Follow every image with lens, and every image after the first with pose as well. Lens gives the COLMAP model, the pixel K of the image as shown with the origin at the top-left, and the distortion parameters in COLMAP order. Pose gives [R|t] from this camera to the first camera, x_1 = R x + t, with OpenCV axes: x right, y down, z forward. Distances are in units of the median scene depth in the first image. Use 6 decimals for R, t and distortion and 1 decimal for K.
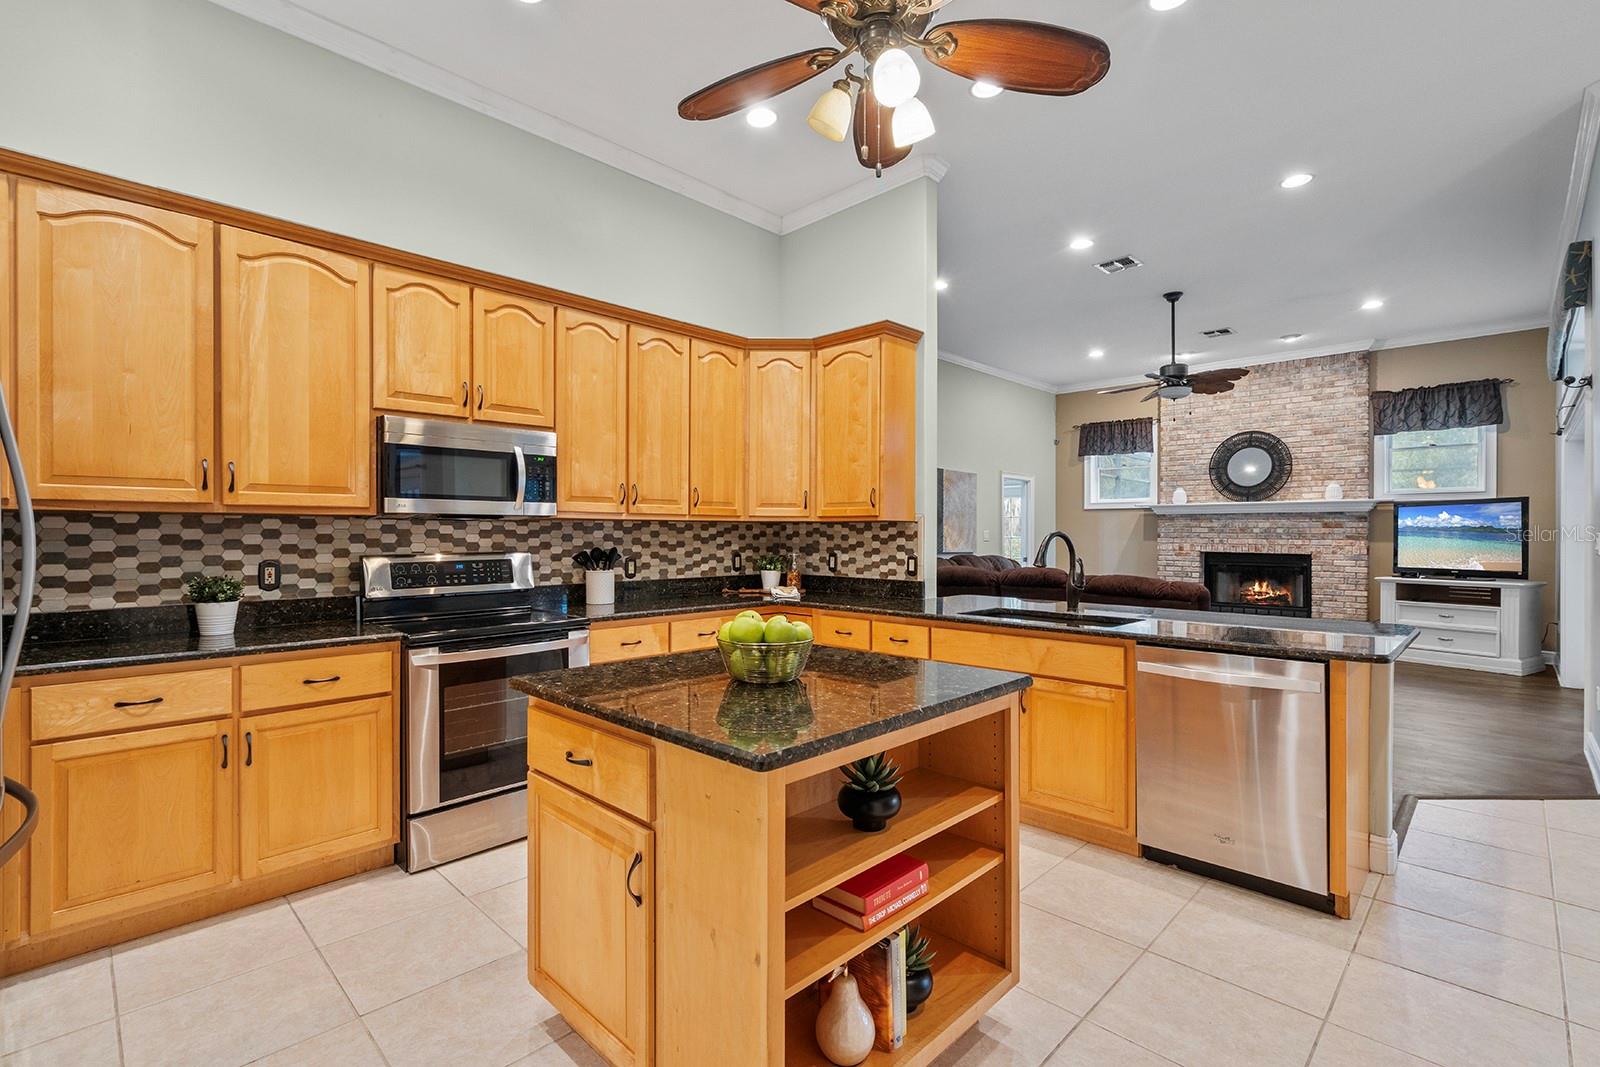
lens RADIAL K [[727.4, 0, 789.6], [0, 727.4, 534.4], [0, 0, 1]] dist [-0.001502, 0.000250]
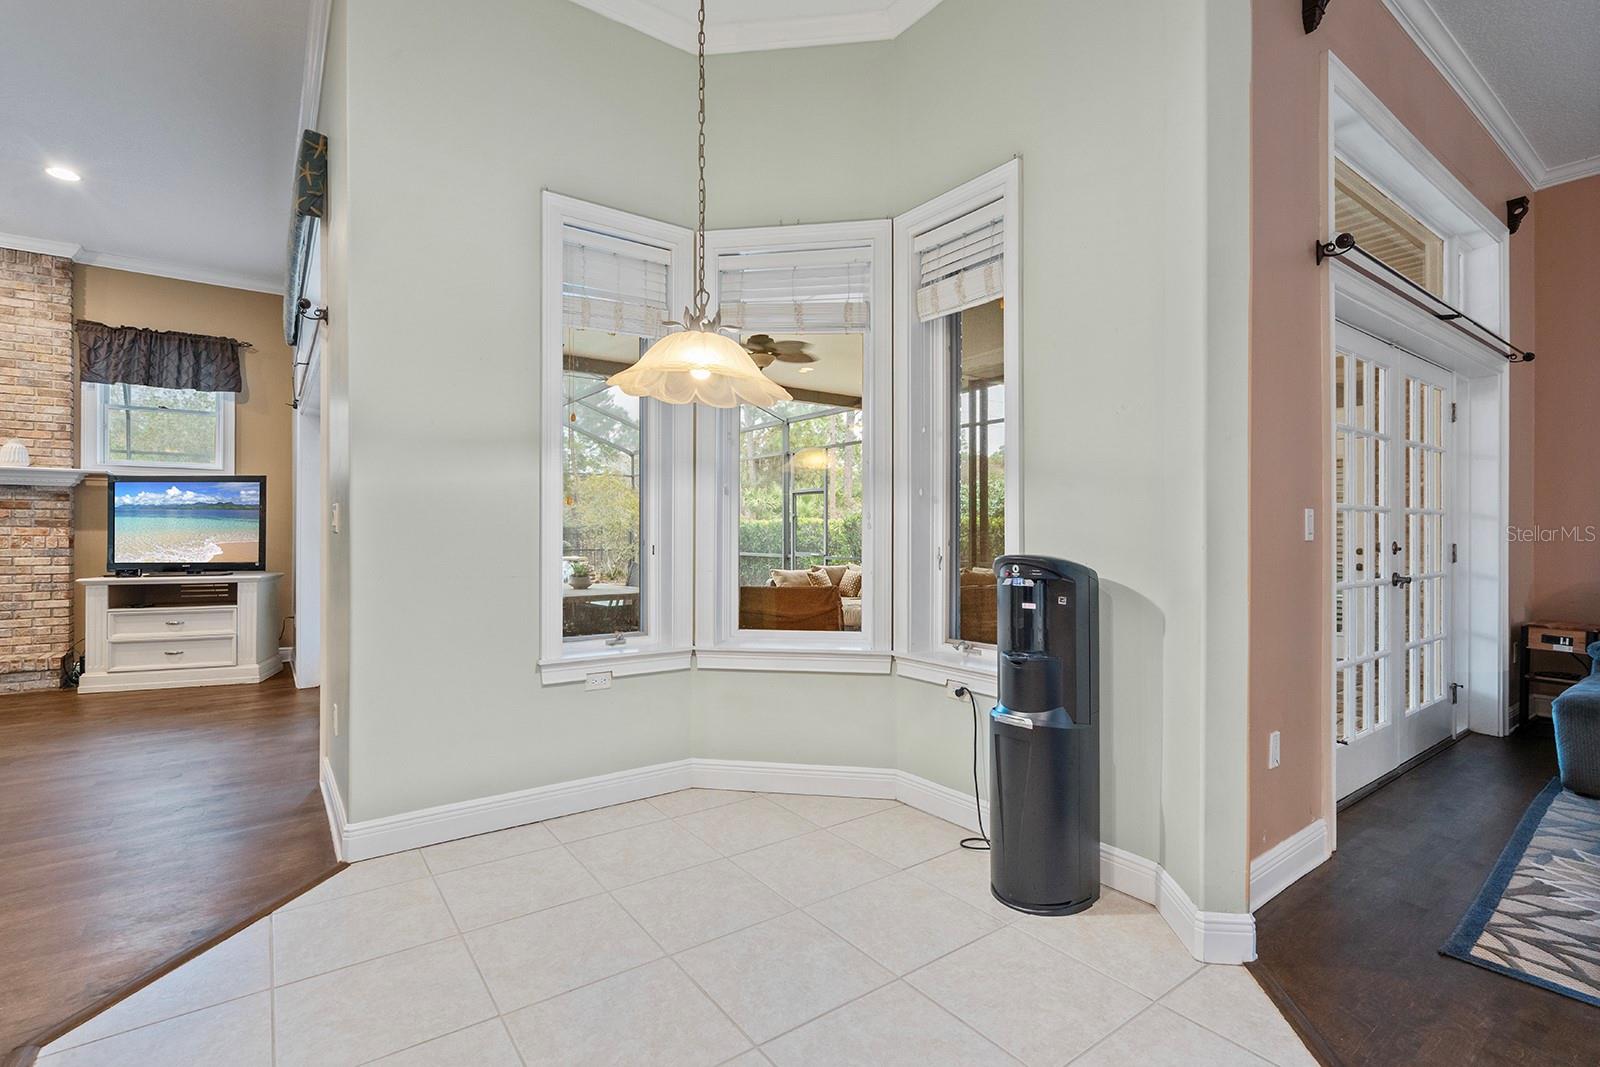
lens RADIAL K [[727.4, 0, 792.2], [0, 727.4, 531.0], [0, 0, 1]] dist [-0.001502, 0.000250]
pose [[0.158177, -0.000620, 0.987411, 0.225091], [0.001109, 0.999999, 0.000451, 0.013230], [-0.987410, 0.001024, 0.158178, 0.209605]]
